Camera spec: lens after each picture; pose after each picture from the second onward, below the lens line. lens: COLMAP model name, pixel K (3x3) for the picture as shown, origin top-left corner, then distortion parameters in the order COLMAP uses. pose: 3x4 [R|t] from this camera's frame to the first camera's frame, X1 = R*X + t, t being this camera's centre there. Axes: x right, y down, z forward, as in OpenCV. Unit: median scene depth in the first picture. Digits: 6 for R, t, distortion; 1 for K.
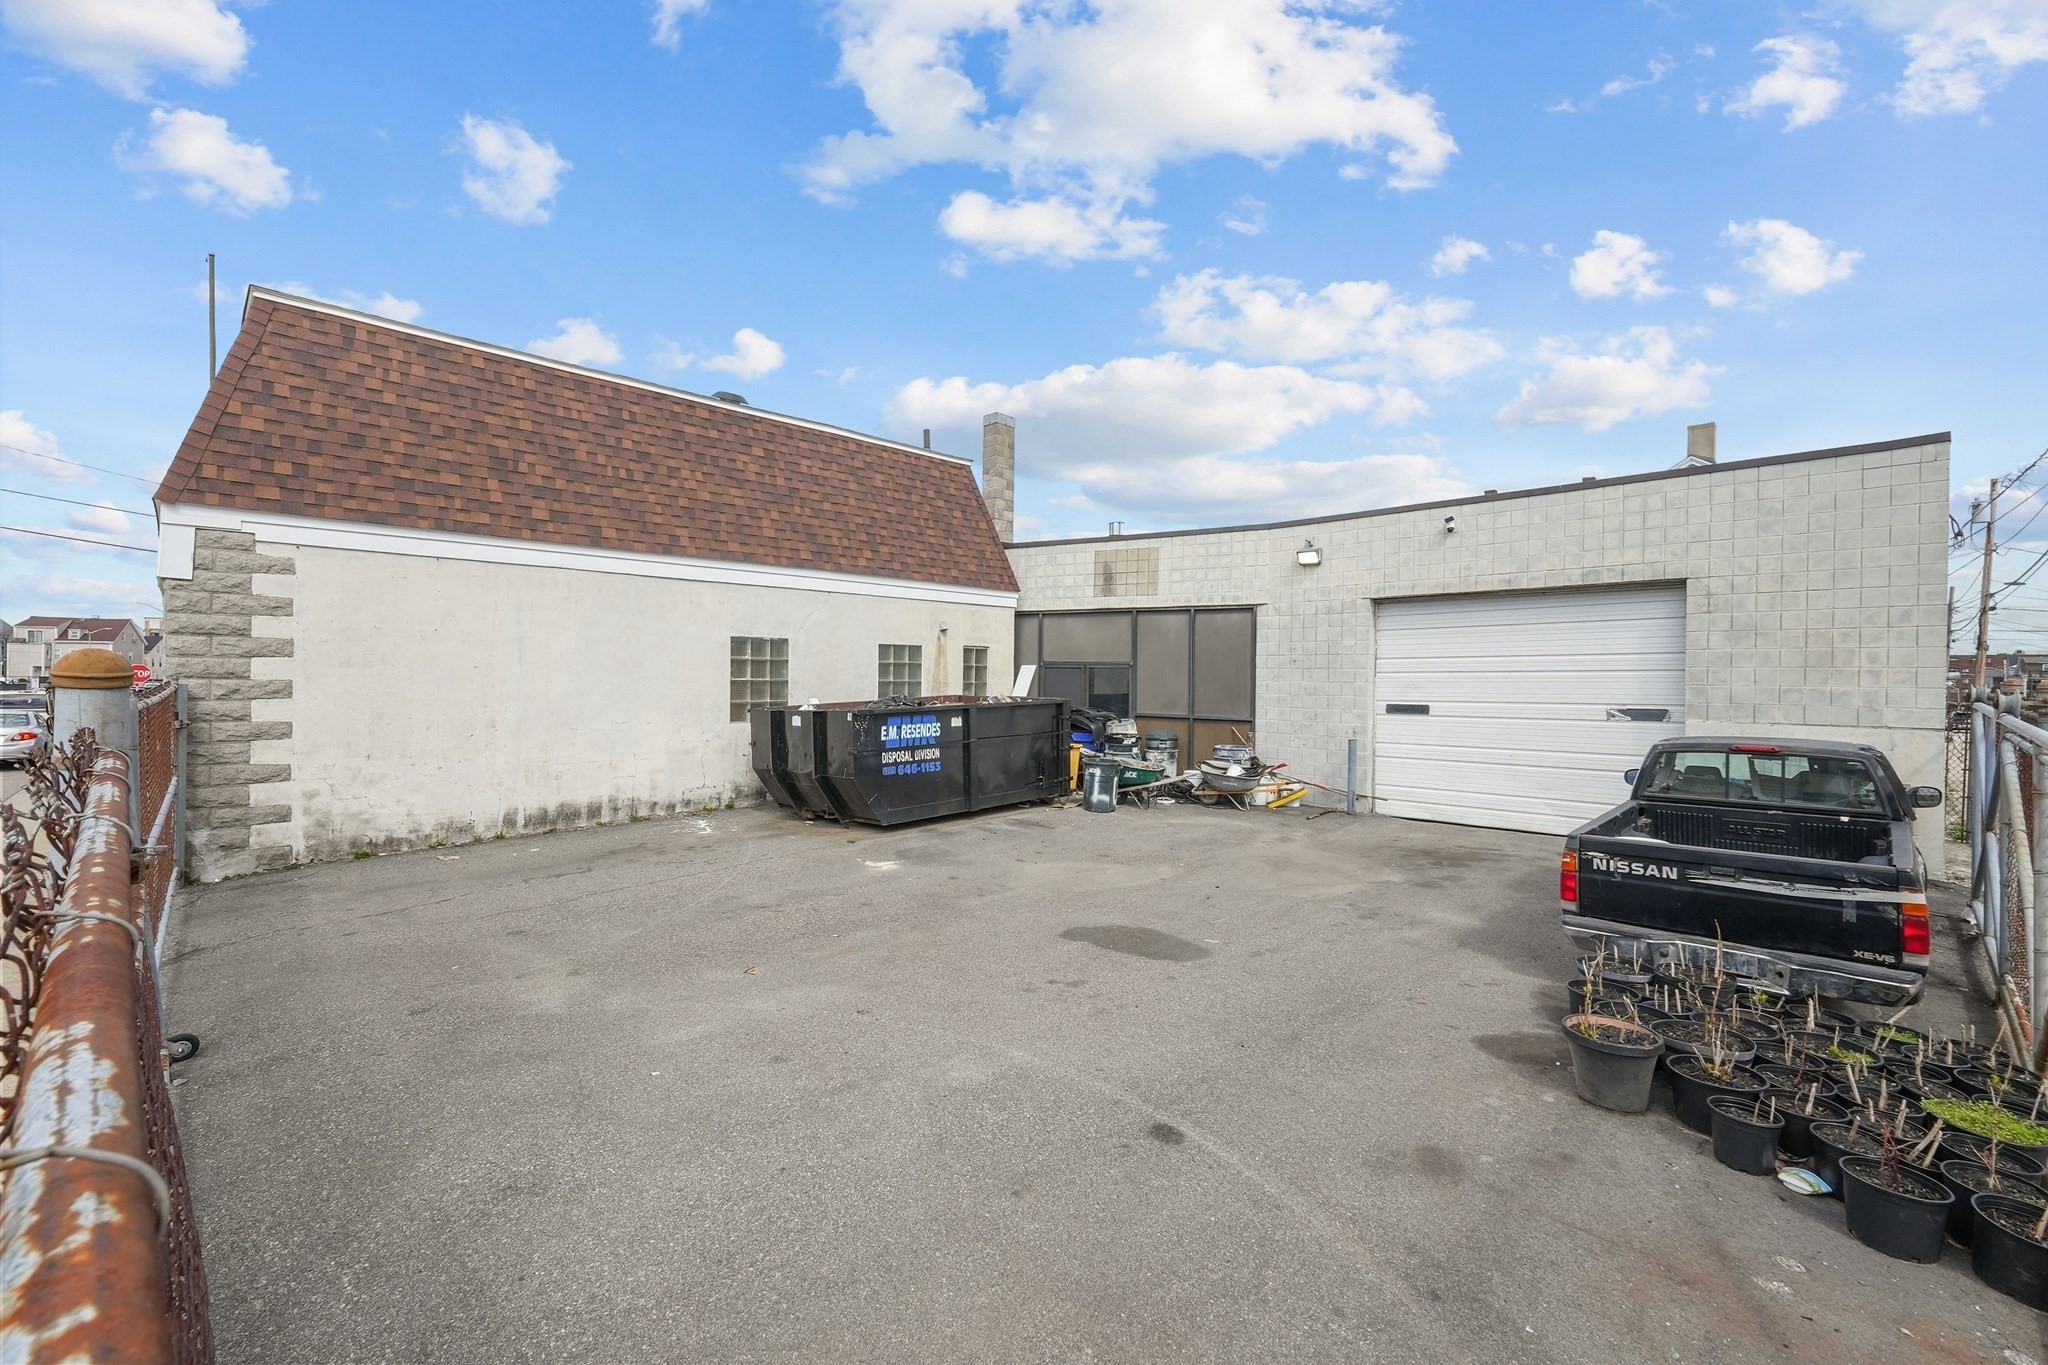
lens RADIAL K [[854.2, 0, 1022.5], [0, 854.2, 677.1], [0, 0, 1]] dist [-0.008457, 0.005075]
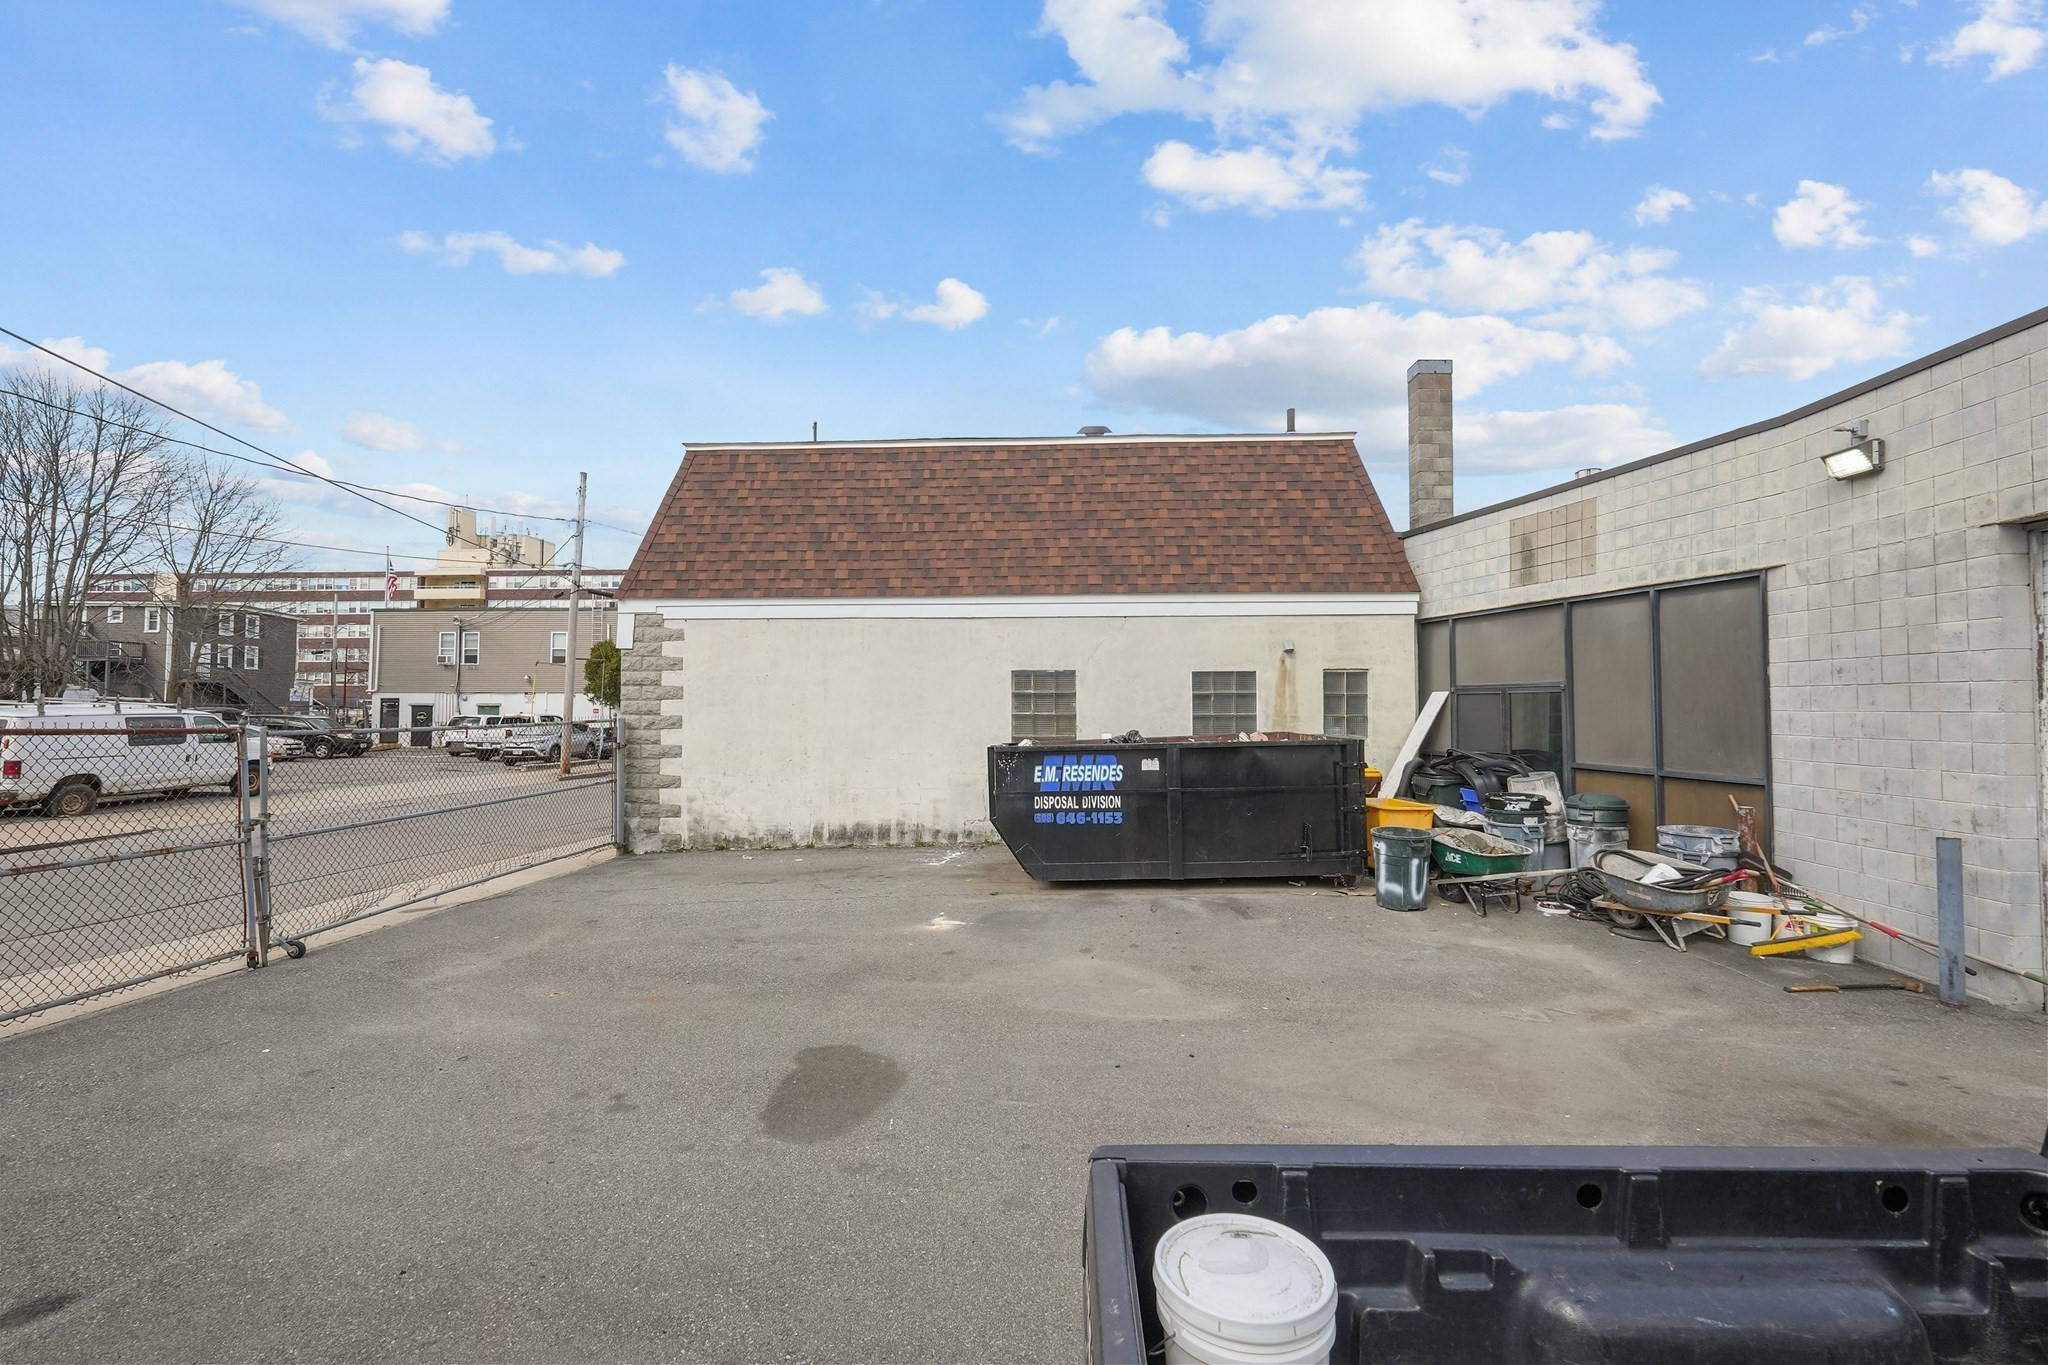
lens RADIAL K [[854.5, 0, 1024.1], [0, 854.5, 676.3], [0, 0, 1]] dist [-0.007514, 0.004735]
pose [[0.675978, -0.037815, -0.735950, 0.418600], [0.006695, 0.998956, -0.045179, 0.004483], [0.736891, 0.025613, 0.675526, 0.350517]]
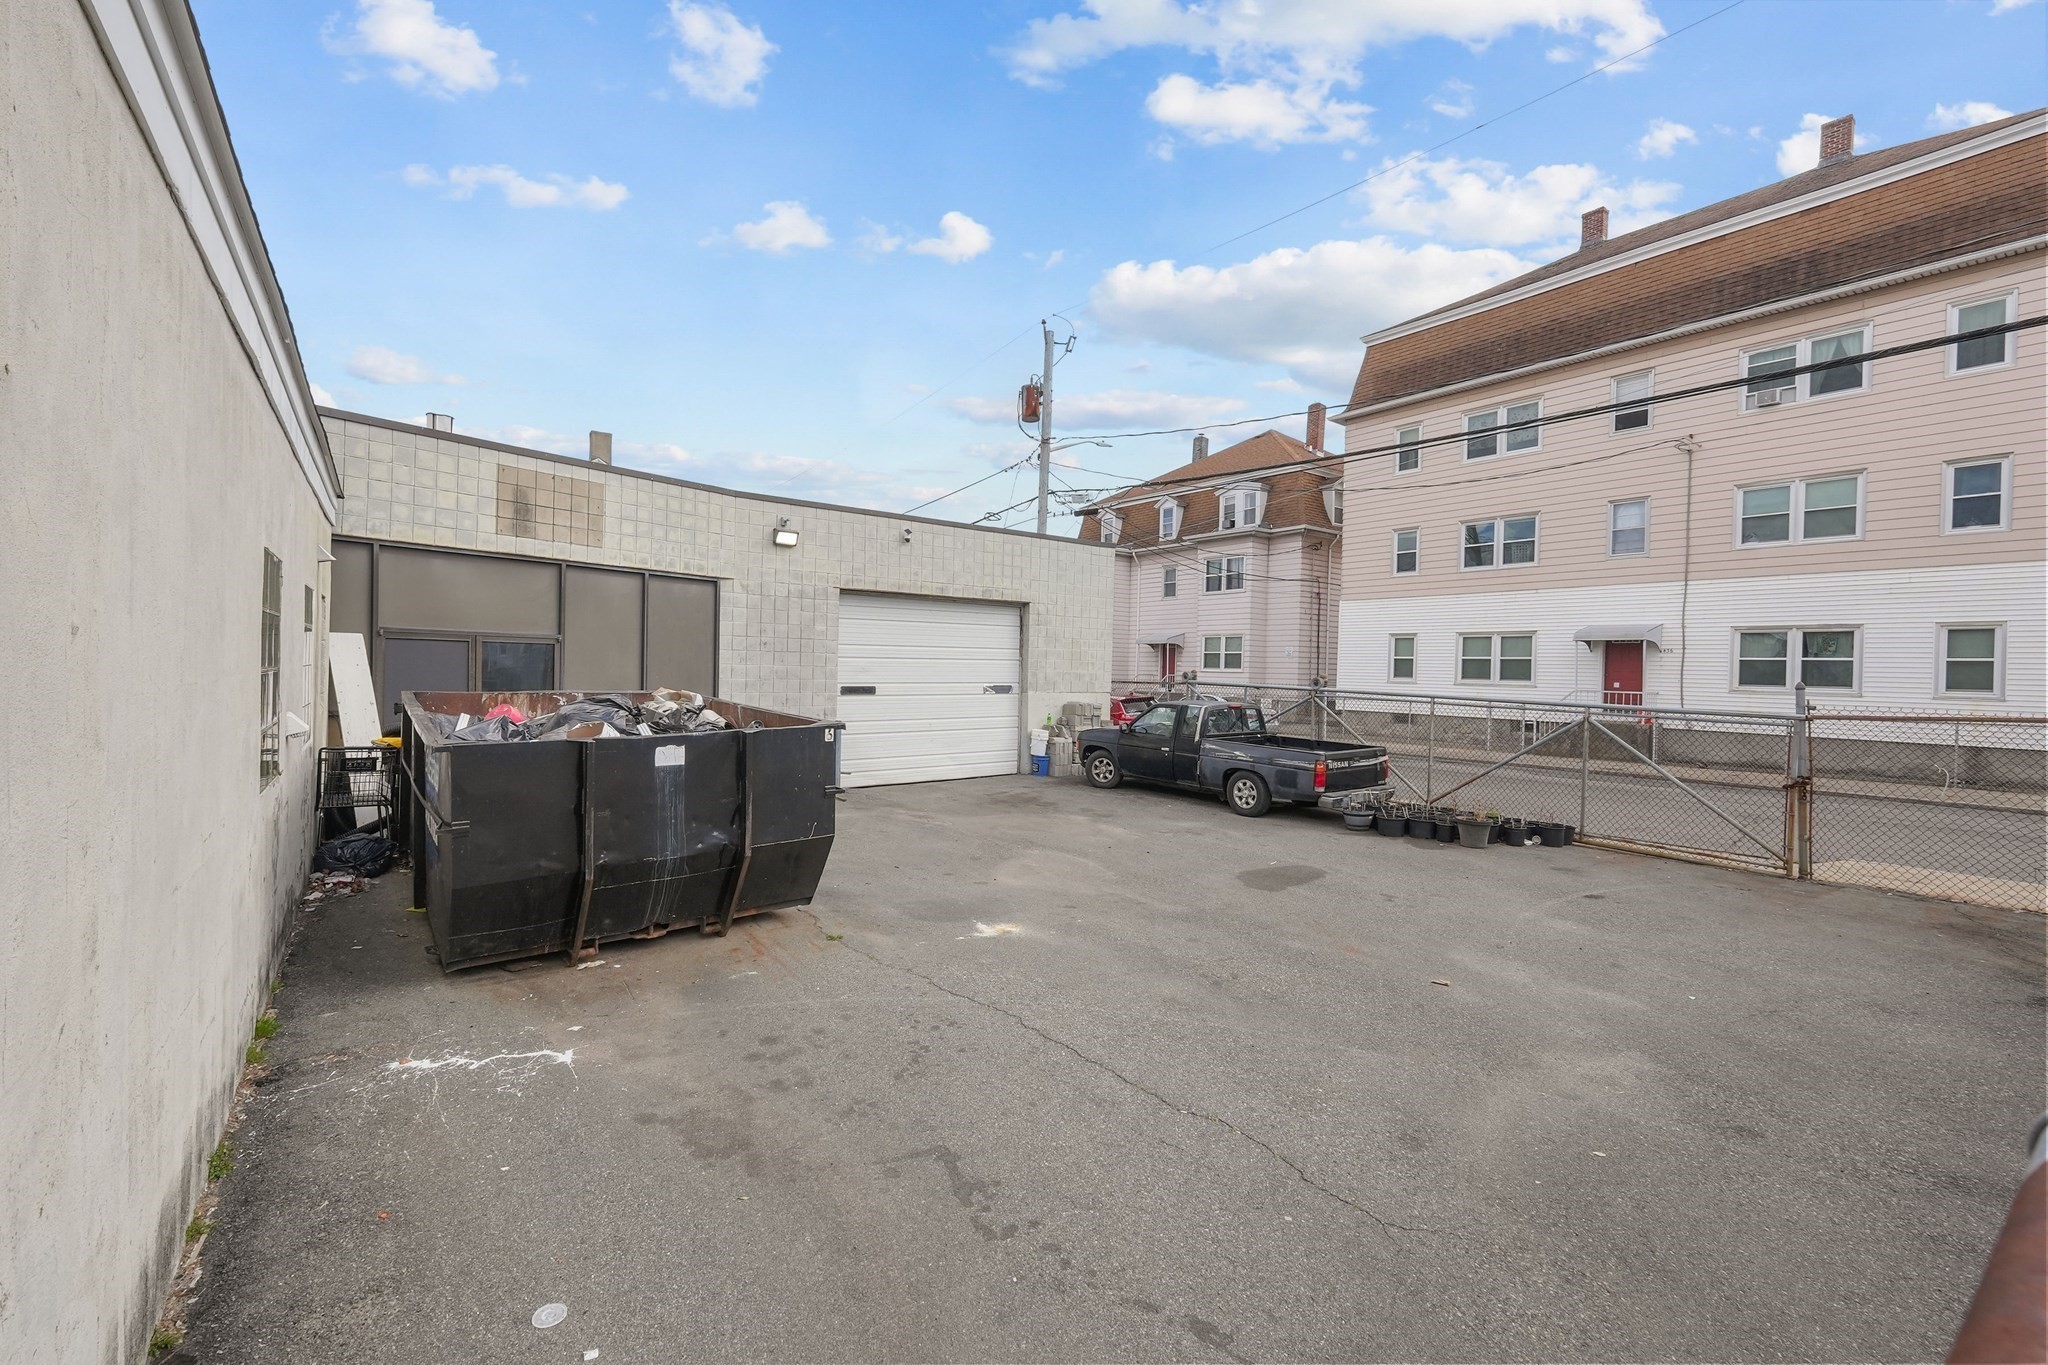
lens RADIAL K [[854.5, 0, 1024.1], [0, 854.5, 676.3], [0, 0, 1]] dist [-0.007514, 0.004735]
pose [[0.138906, -0.017479, 0.990151, -0.672607], [-0.022787, 0.999523, 0.020841, -0.010124], [-0.990043, -0.025457, 0.138441, 0.669366]]
